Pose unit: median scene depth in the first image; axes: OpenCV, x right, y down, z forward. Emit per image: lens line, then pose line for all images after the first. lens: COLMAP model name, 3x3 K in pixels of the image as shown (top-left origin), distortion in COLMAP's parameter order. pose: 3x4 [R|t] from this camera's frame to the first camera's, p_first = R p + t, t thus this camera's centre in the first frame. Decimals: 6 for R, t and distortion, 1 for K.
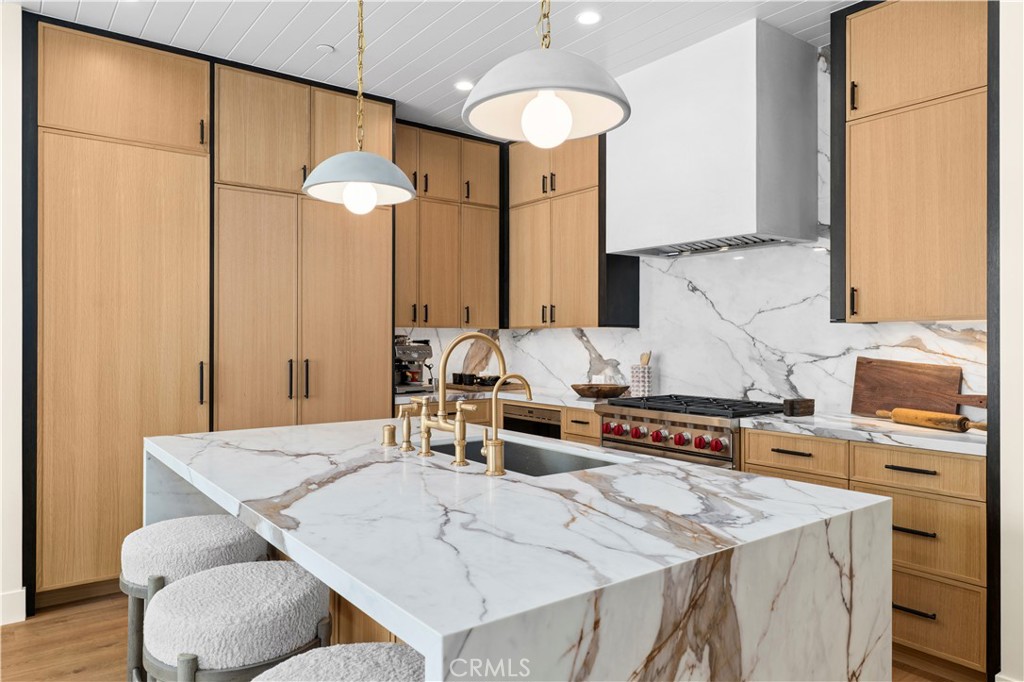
lens RADIAL K [[684.9, 0, 511.4], [0, 684.9, 338.2], [0, 0, 1]] dist [0.020058, -0.000383]
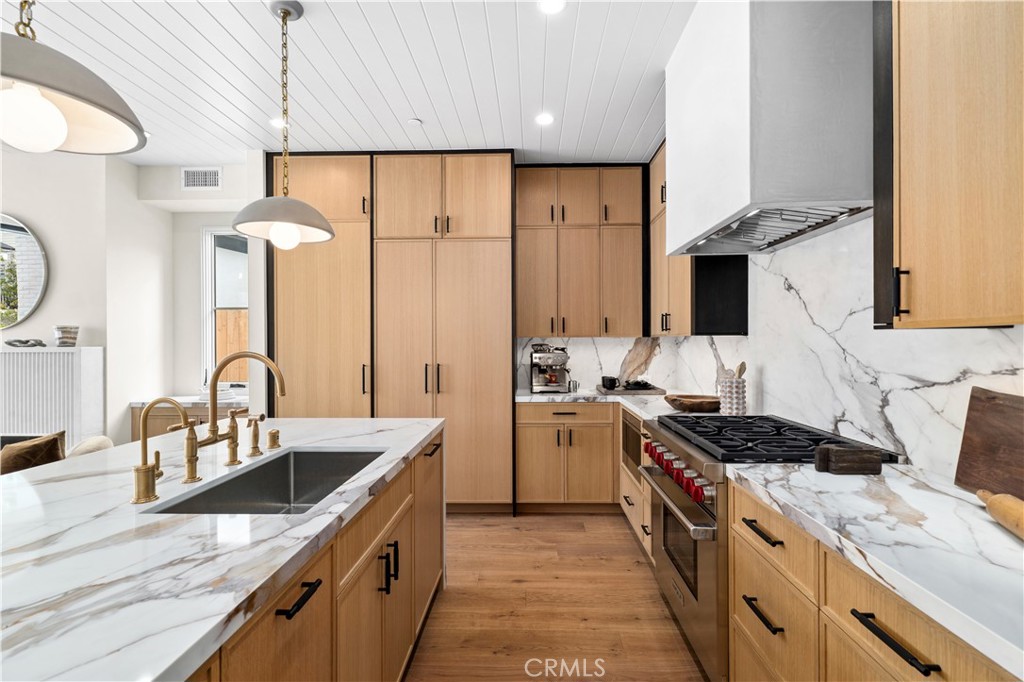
lens RADIAL K [[474.1, 0, 514.3], [0, 474.1, 344.3], [0, 0, 1]] dist [0.004886, -0.000024]
pose [[0.782140, -0.000930, -0.623102, 0.385681], [0.006808, 0.999952, 0.007054, -0.011717], [0.623065, -0.009760, 0.782109, 0.386372]]
